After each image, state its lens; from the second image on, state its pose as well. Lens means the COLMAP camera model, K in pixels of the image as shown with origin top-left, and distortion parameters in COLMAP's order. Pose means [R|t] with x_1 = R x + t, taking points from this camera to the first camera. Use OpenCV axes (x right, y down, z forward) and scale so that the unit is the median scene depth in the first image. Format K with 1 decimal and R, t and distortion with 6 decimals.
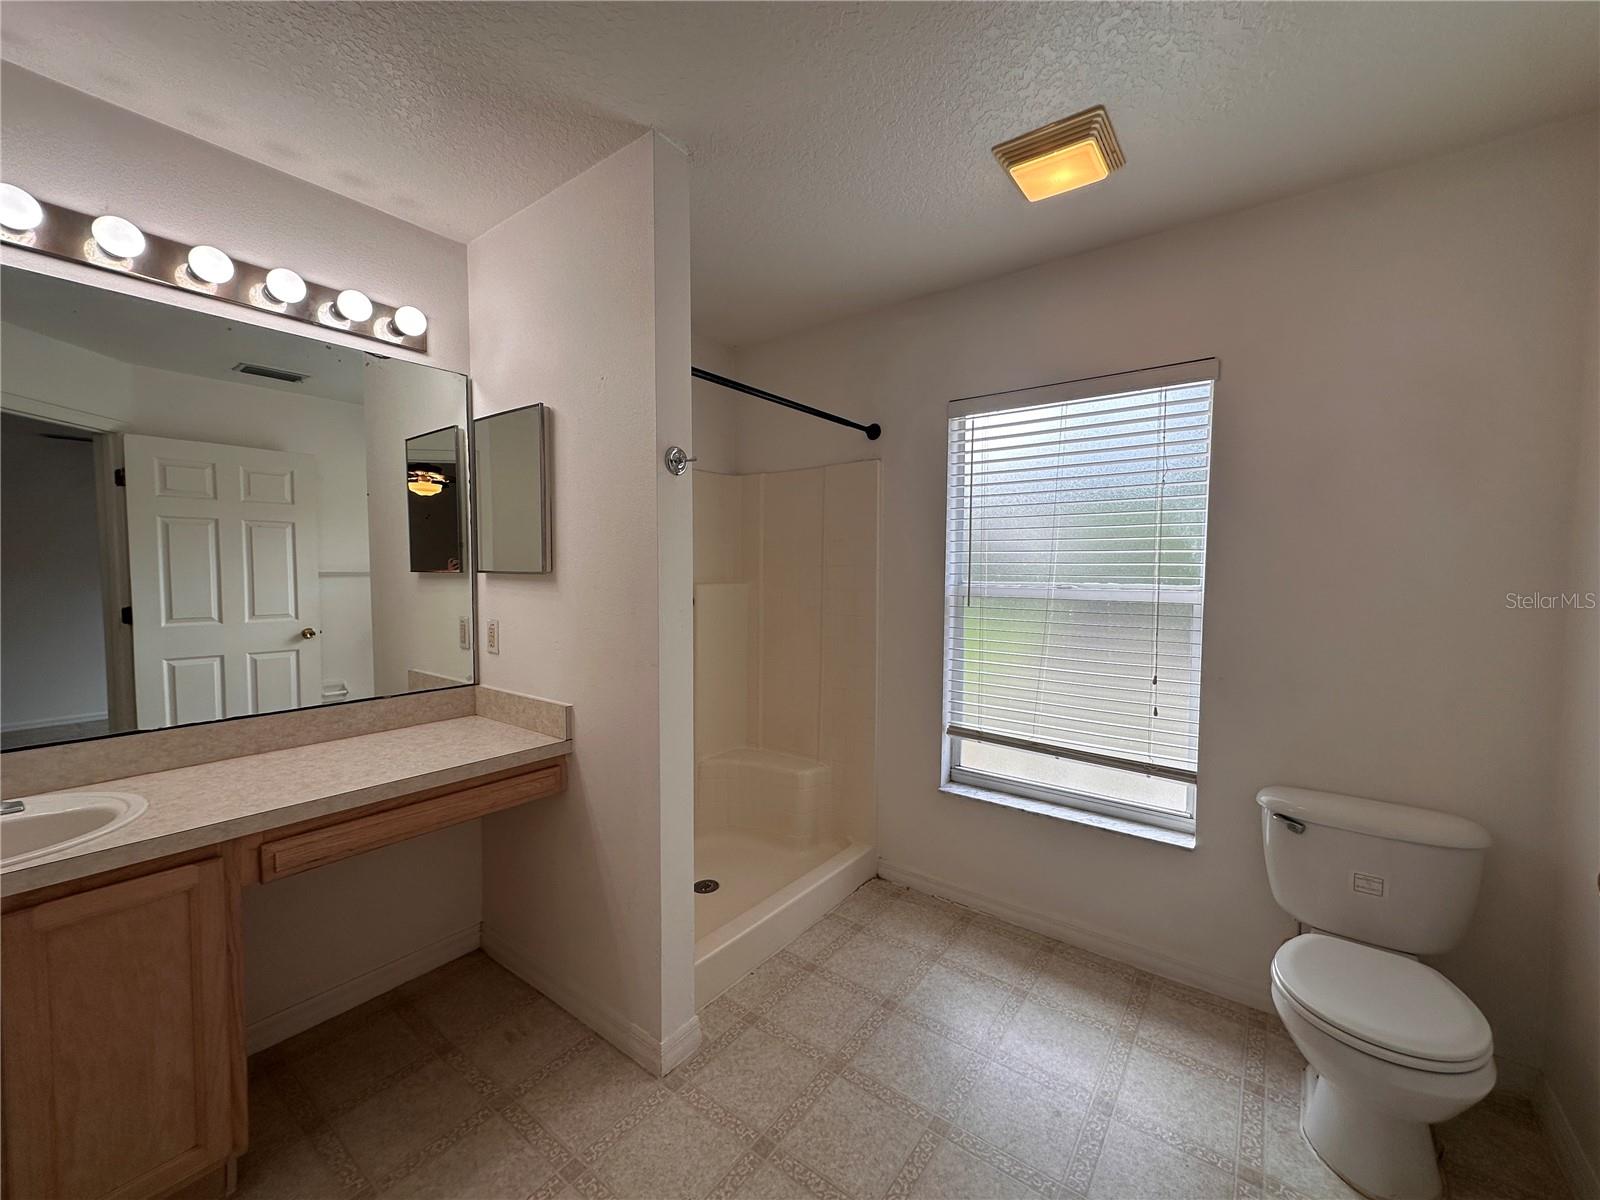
lens RADIAL K [[638.9, 0, 796.8], [0, 638.9, 596.1], [0, 0, 1]] dist [0.013485, -0.001506]
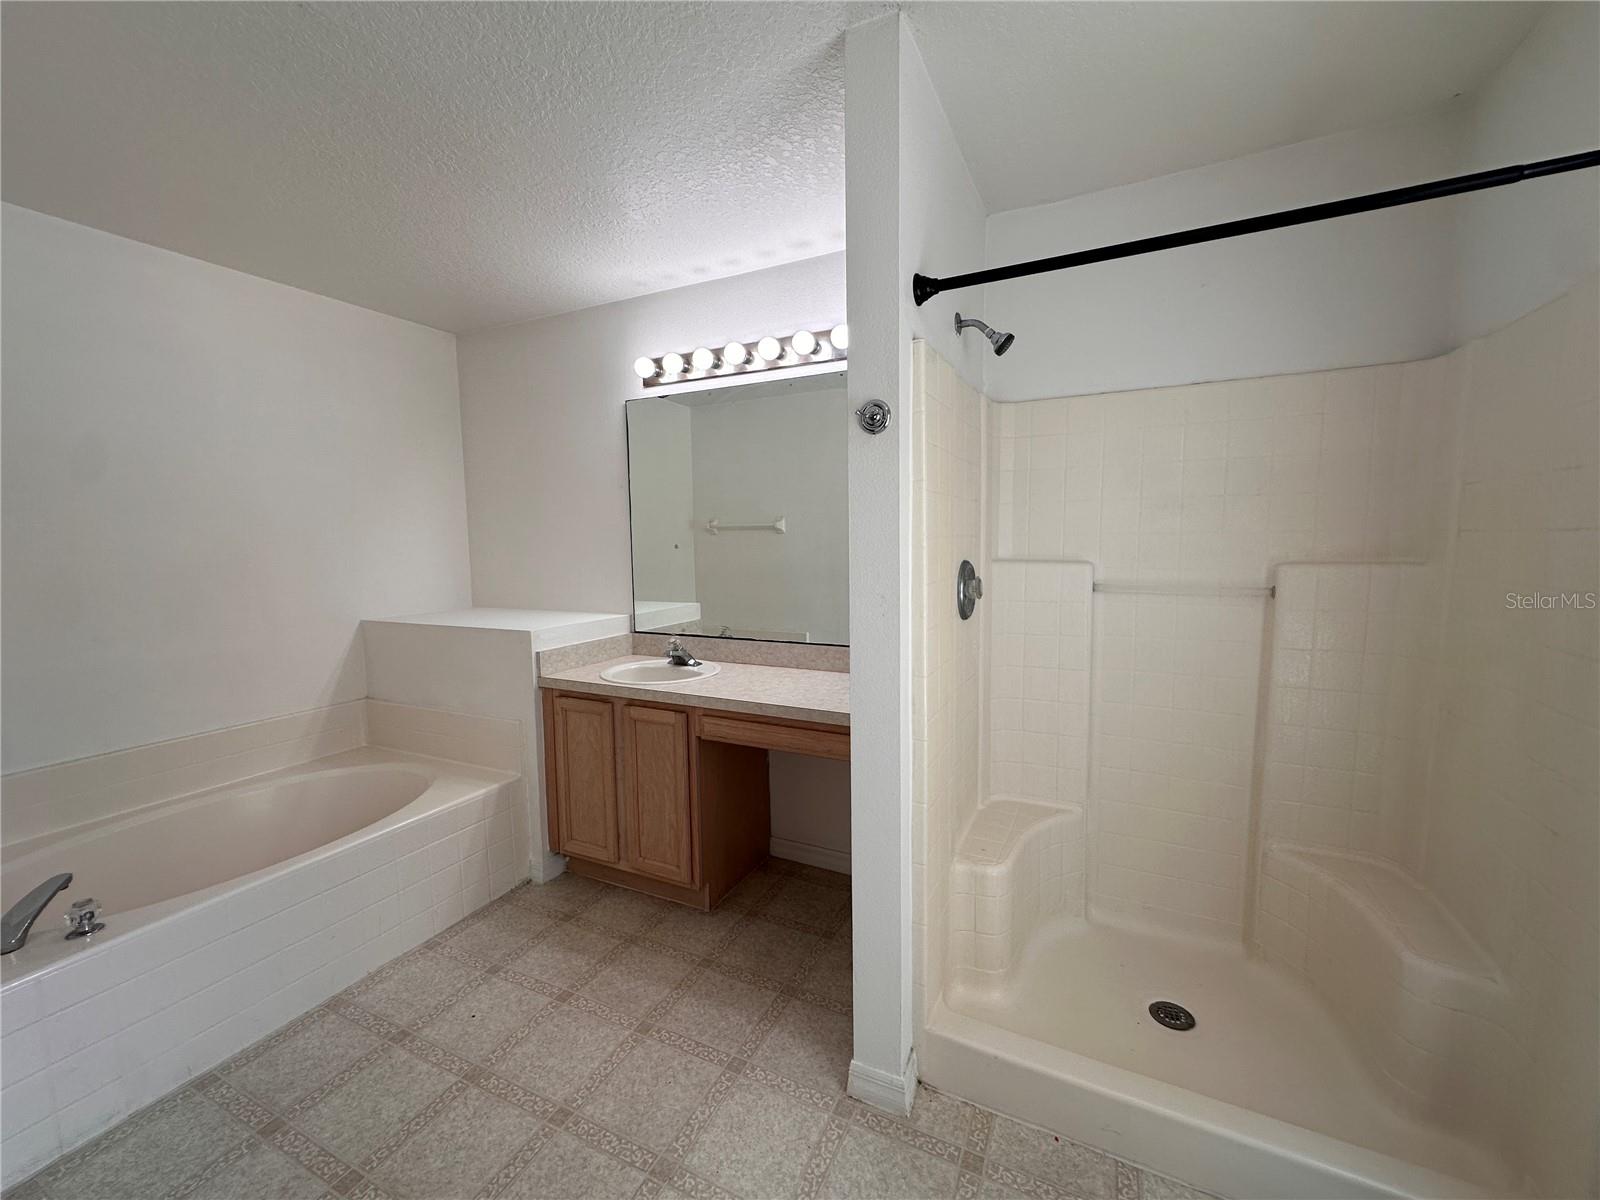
lens RADIAL K [[638.9, 0, 800.9], [0, 638.9, 599.4], [0, 0, 1]] dist [0.013485, -0.001506]
pose [[0.194465, 0.087708, -0.976980, 0.531009], [-0.029961, 0.996061, 0.083457, -0.033721], [0.980452, 0.013042, 0.196327, 0.633309]]
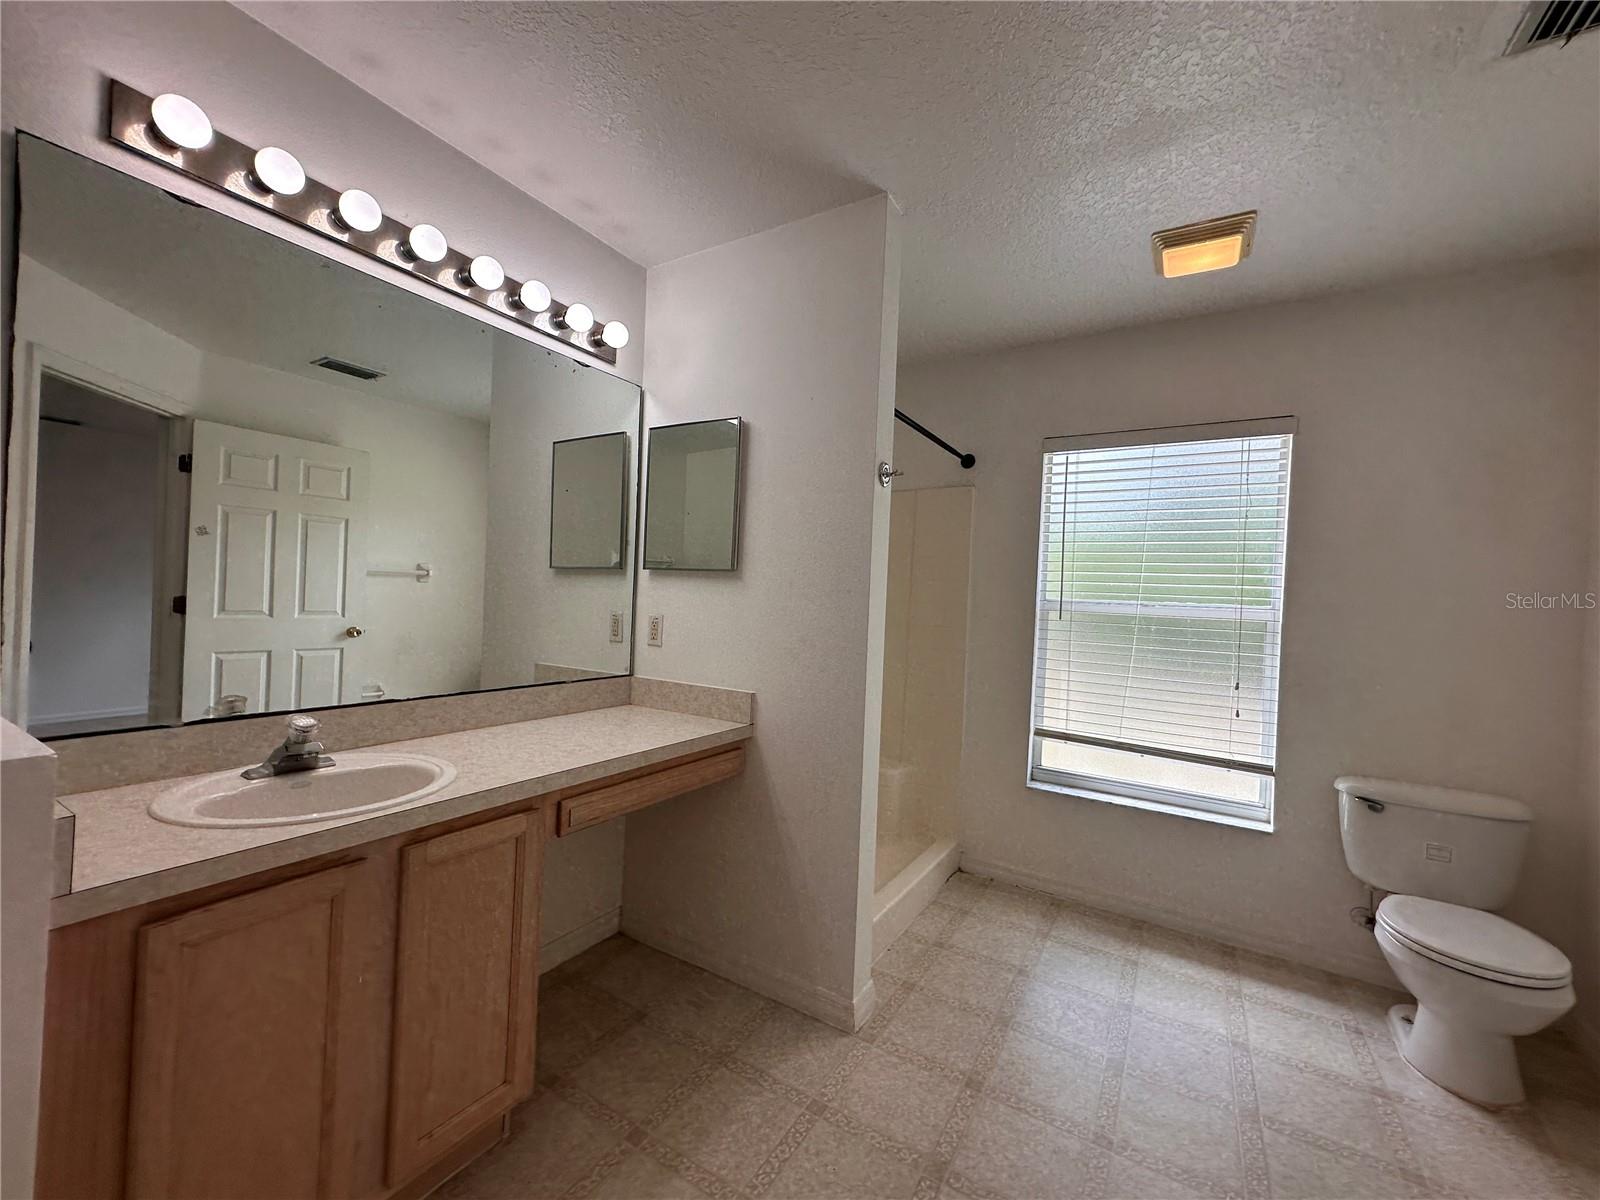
lens RADIAL K [[638.9, 0, 797.4], [0, 638.9, 595.8], [0, 0, 1]] dist [0.013485, -0.001506]
pose [[0.994358, 0.038526, 0.098829, -0.376831], [-0.034038, 0.998328, -0.046711, 0.052440], [-0.100464, 0.043084, 0.994007, -0.088755]]
